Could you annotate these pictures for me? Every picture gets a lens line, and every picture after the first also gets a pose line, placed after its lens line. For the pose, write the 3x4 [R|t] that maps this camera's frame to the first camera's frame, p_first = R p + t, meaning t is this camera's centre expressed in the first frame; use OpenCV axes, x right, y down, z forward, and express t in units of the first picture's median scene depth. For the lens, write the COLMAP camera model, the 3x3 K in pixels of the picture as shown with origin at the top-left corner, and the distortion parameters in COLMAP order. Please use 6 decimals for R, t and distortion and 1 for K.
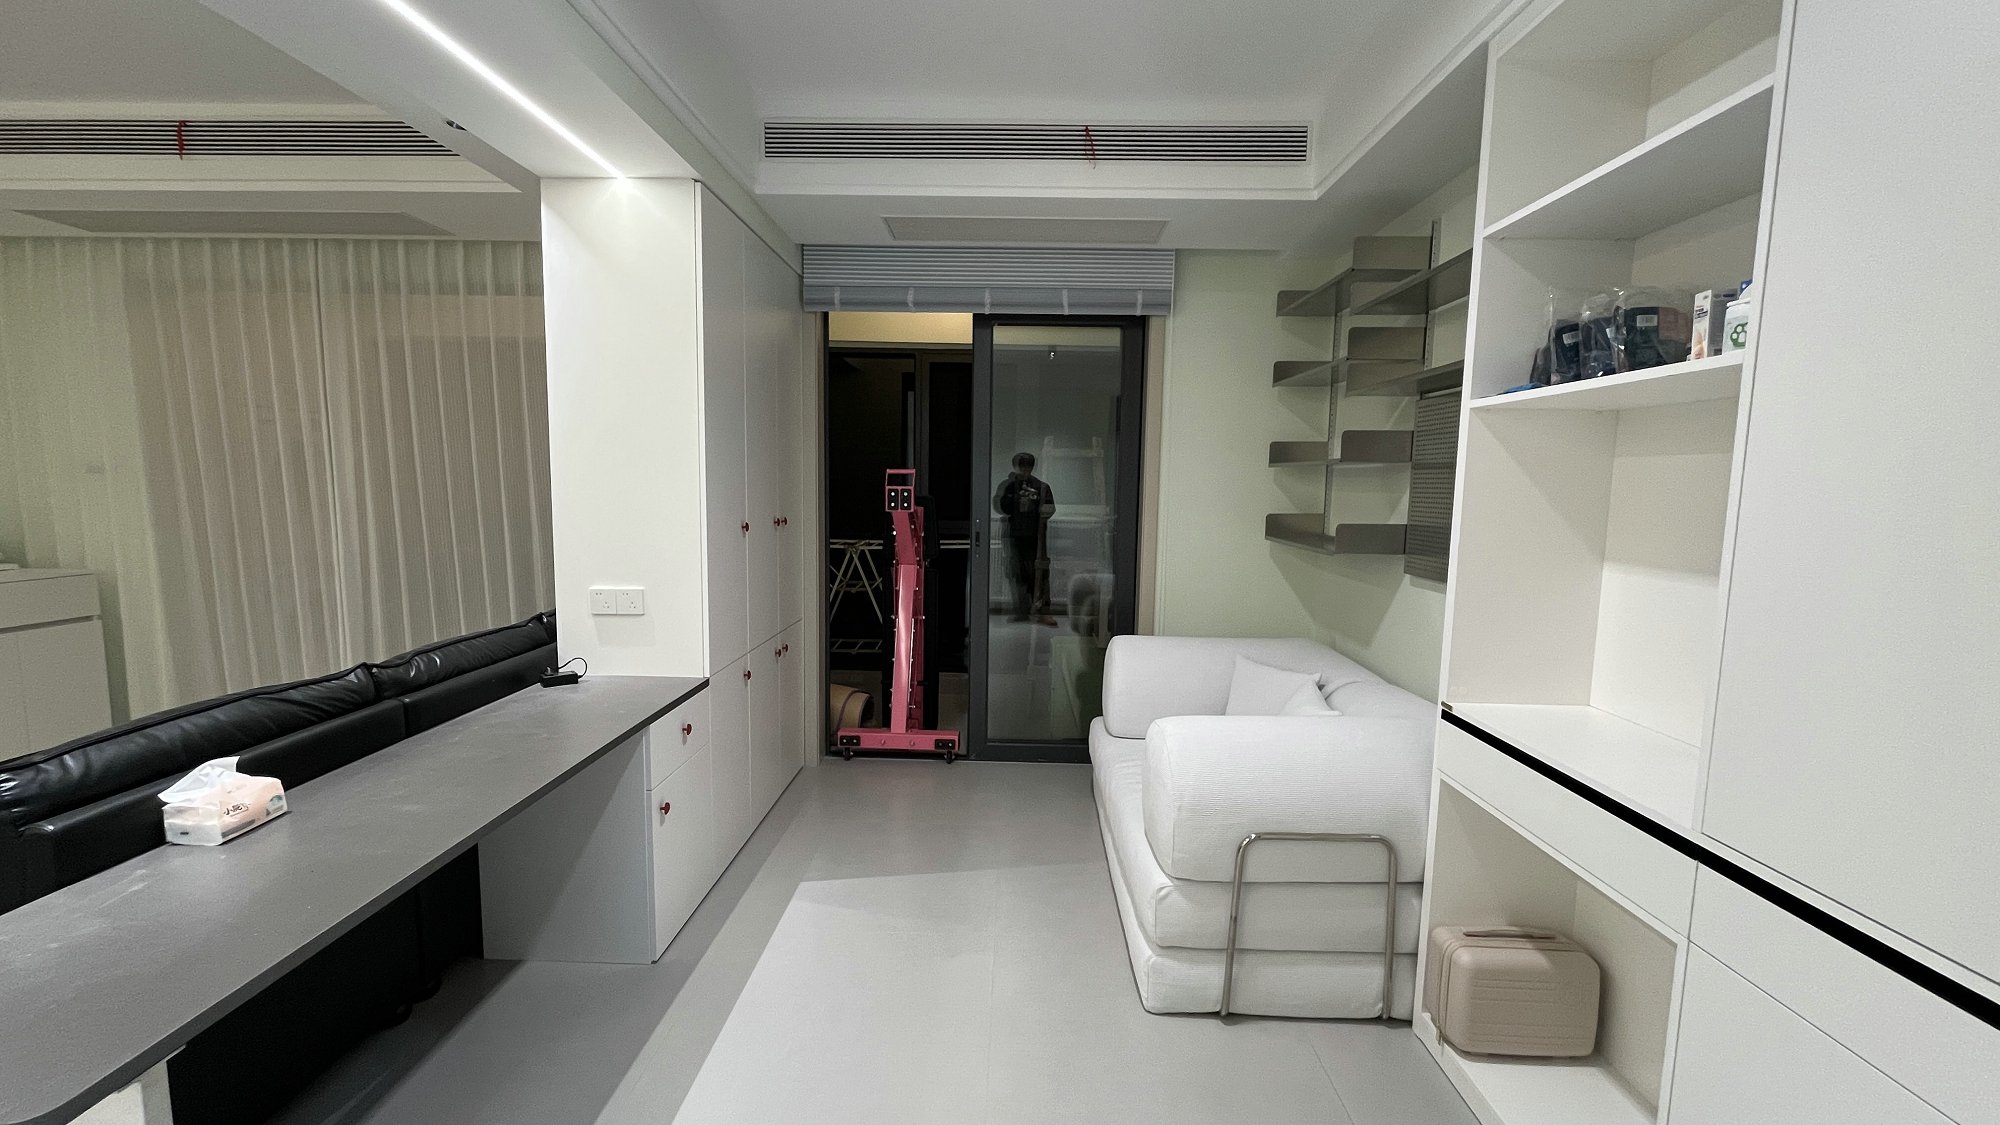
lens RADIAL K [[810.3, 0, 996.4], [0, 810.3, 568.0], [0, 0, 1]] dist [-0.001974, 0.000040]
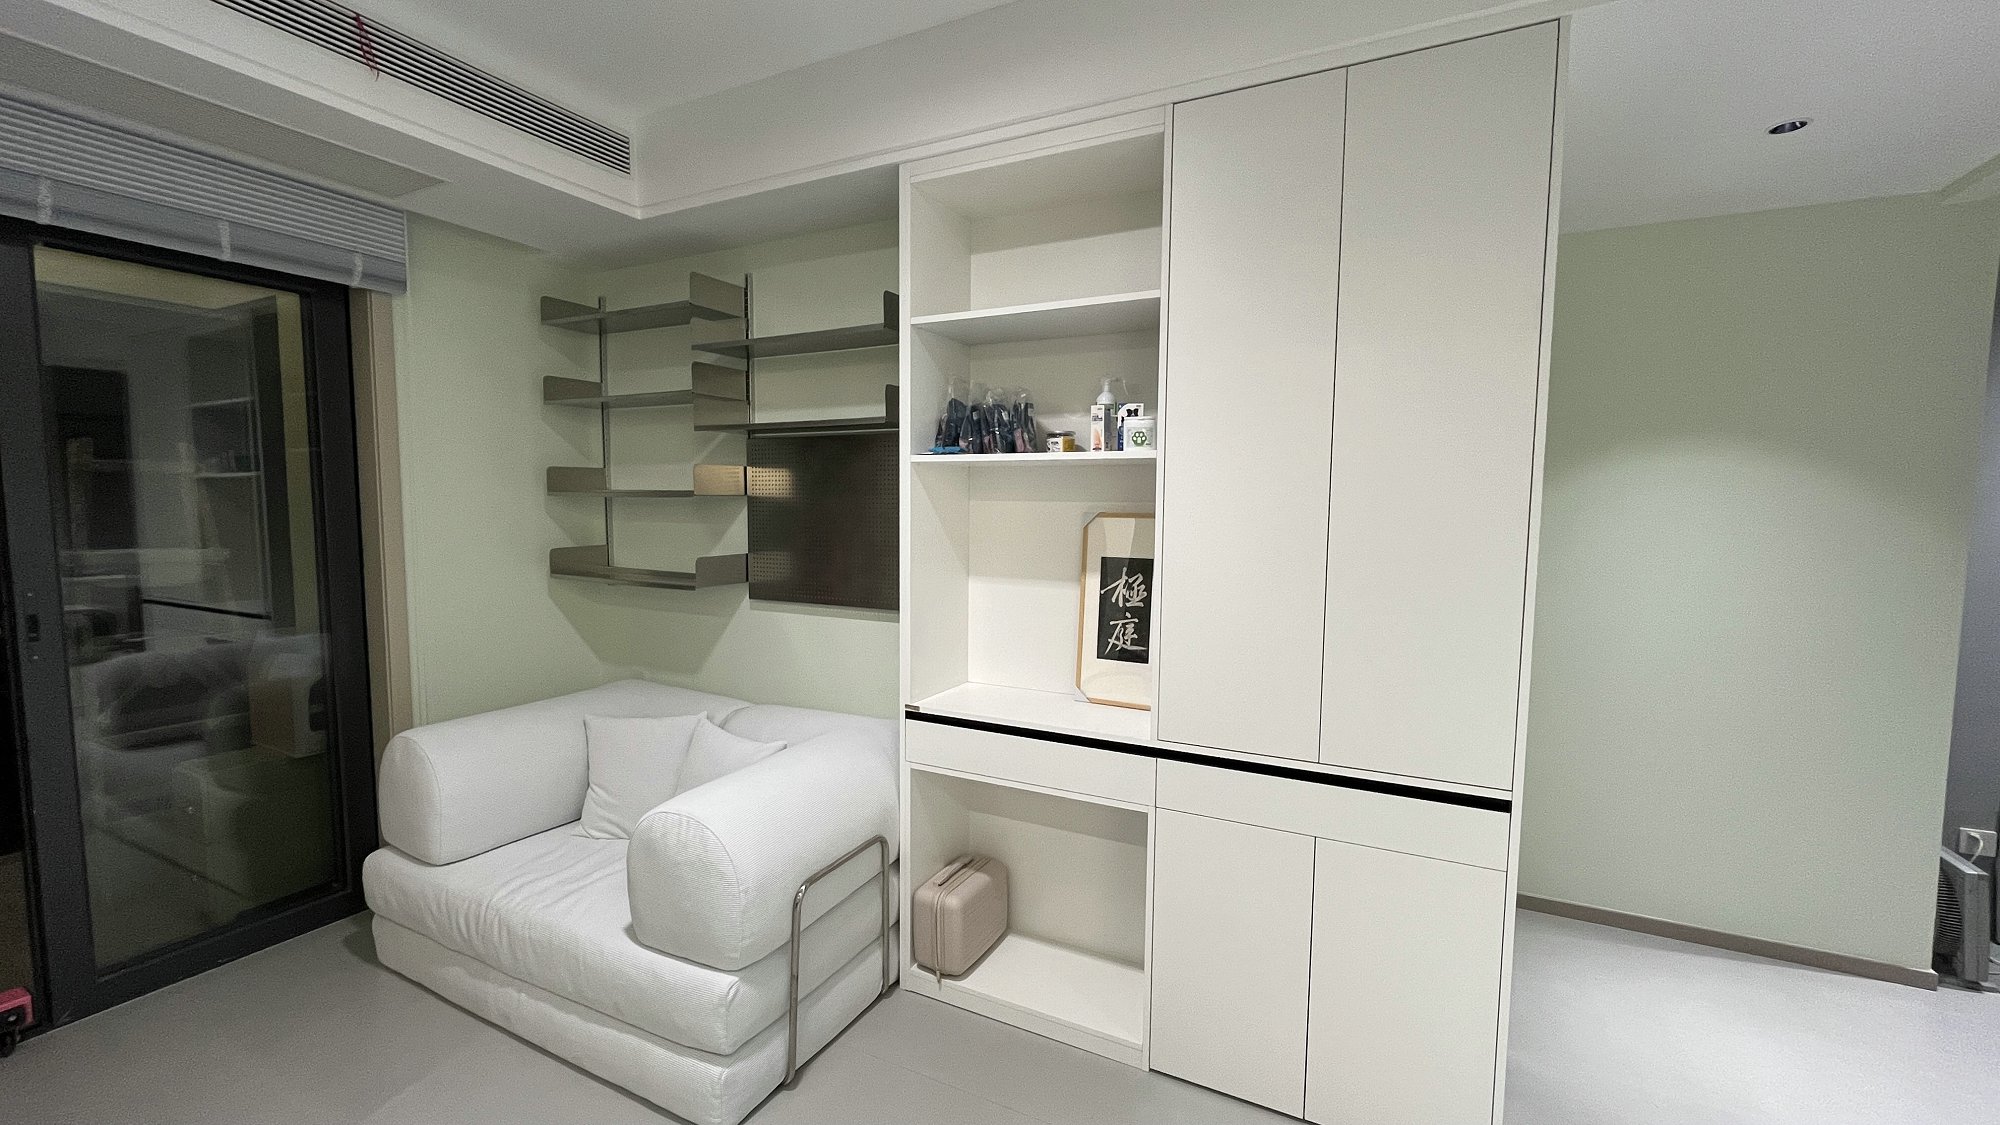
lens RADIAL K [[810.3, 0, 996.4], [0, 810.3, 568.0], [0, 0, 1]] dist [-0.001974, 0.000040]
pose [[0.435549, -0.086873, 0.895963, -0.338520], [0.093807, 0.994293, 0.050805, -0.063990], [-0.895264, 0.061919, 0.441213, 0.257038]]
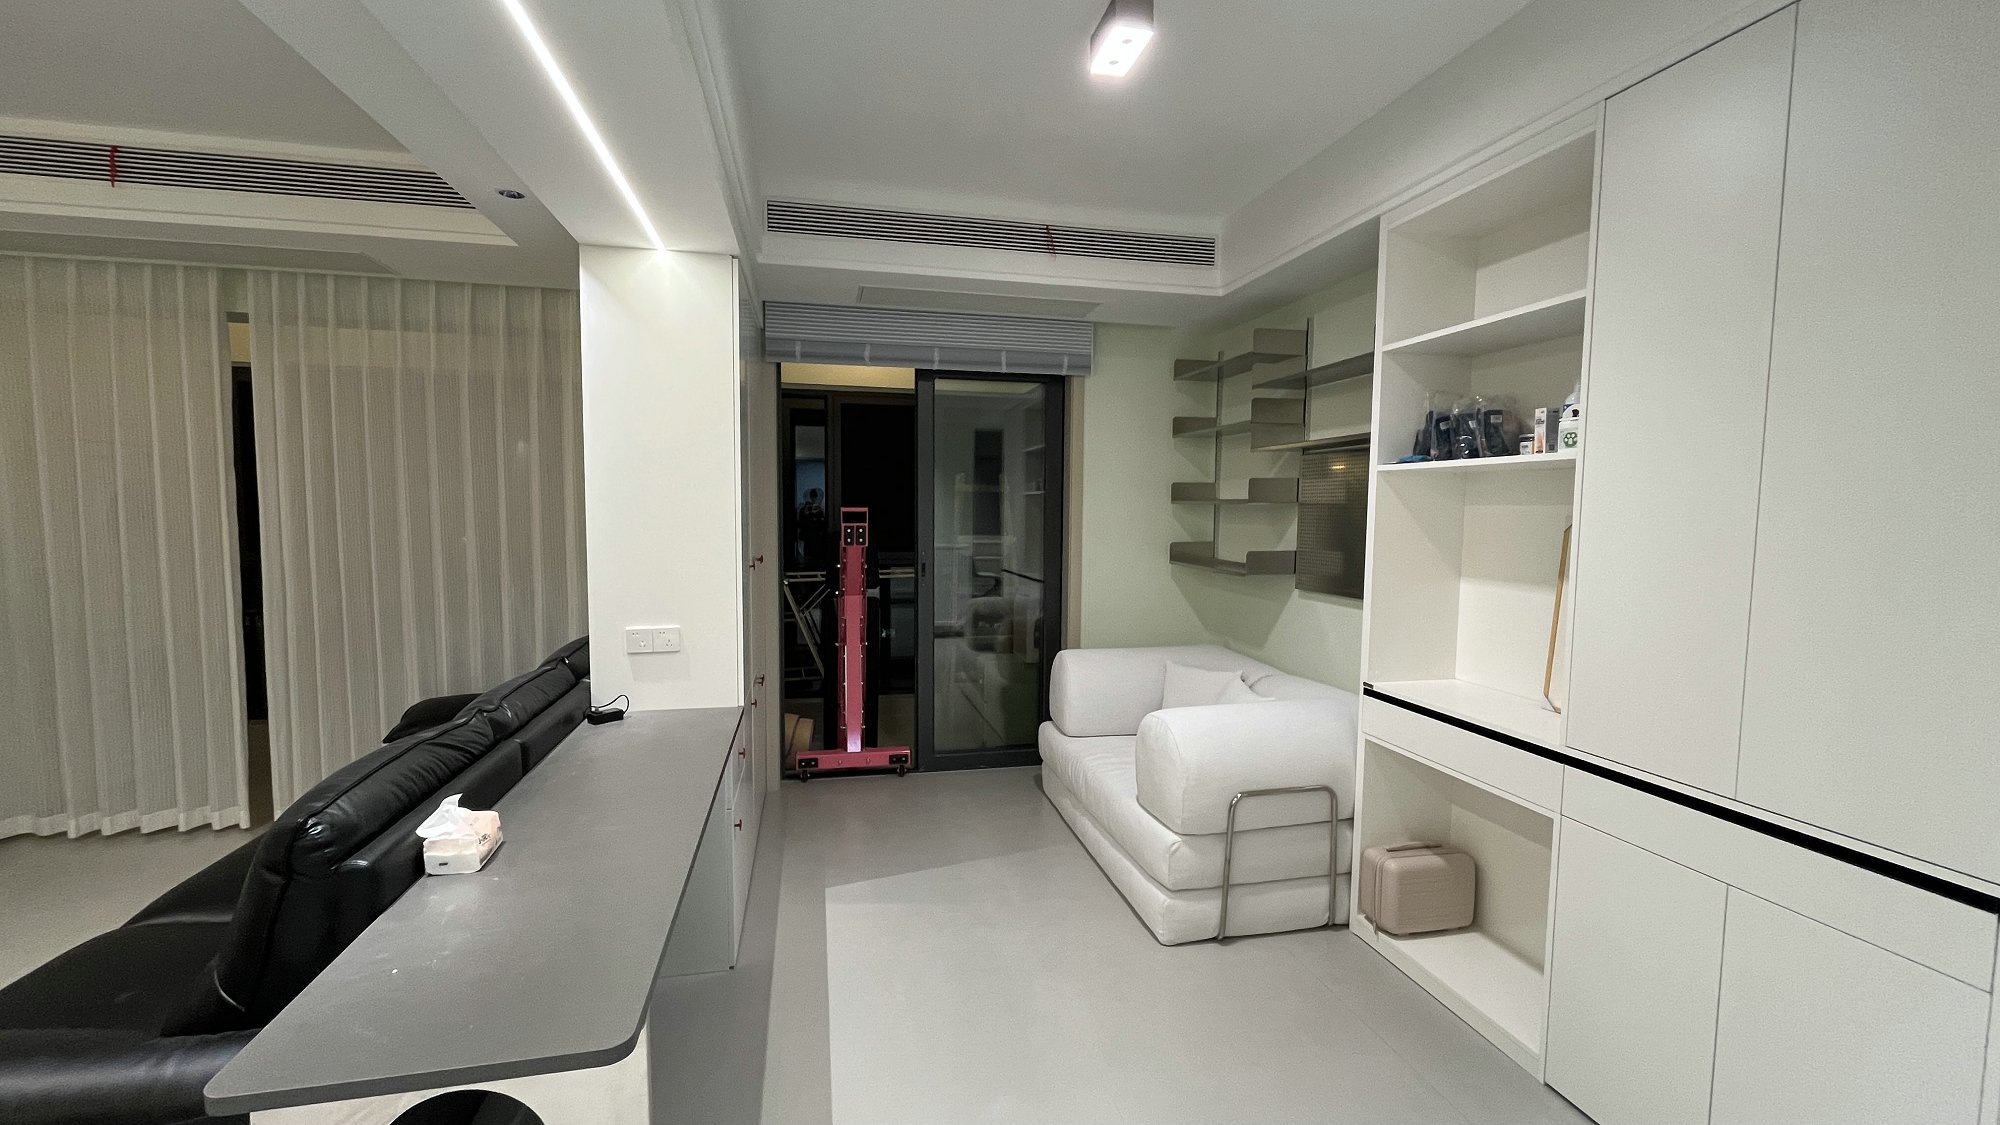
lens RADIAL K [[810.3, 0, 996.4], [0, 810.3, 568.0], [0, 0, 1]] dist [-0.001974, 0.000040]
pose [[0.970490, -0.026788, 0.239650, -0.287576], [0.033397, 0.999164, -0.023561, -0.013202], [-0.238818, 0.030869, 0.970574, -0.144747]]
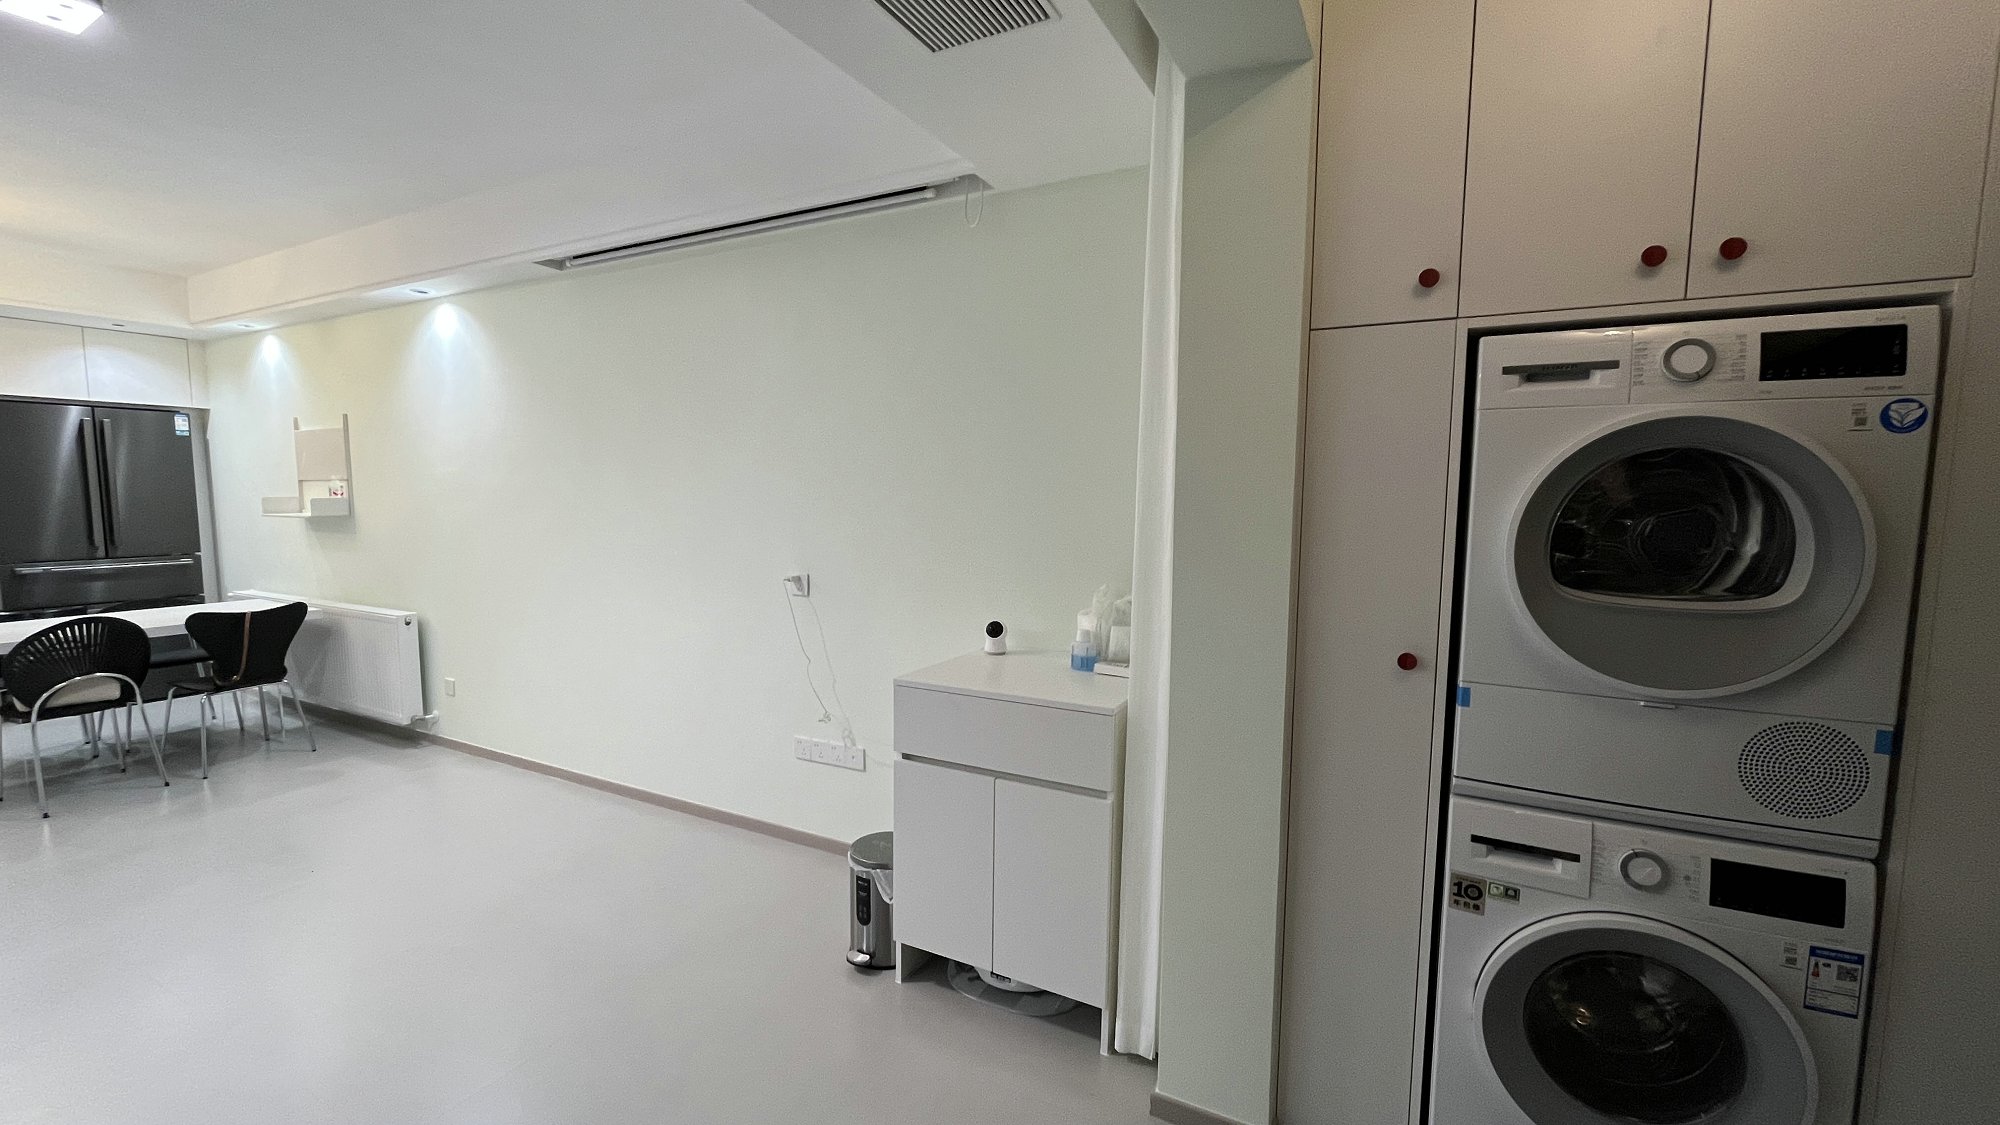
lens RADIAL K [[810.3, 0, 996.4], [0, 810.3, 568.0], [0, 0, 1]] dist [-0.001974, 0.000040]
pose [[-0.459207, 0.063291, -0.886072, -0.921654], [-0.104684, 0.986653, 0.124727, -0.198759], [0.882140, 0.150033, -0.446452, 1.655274]]
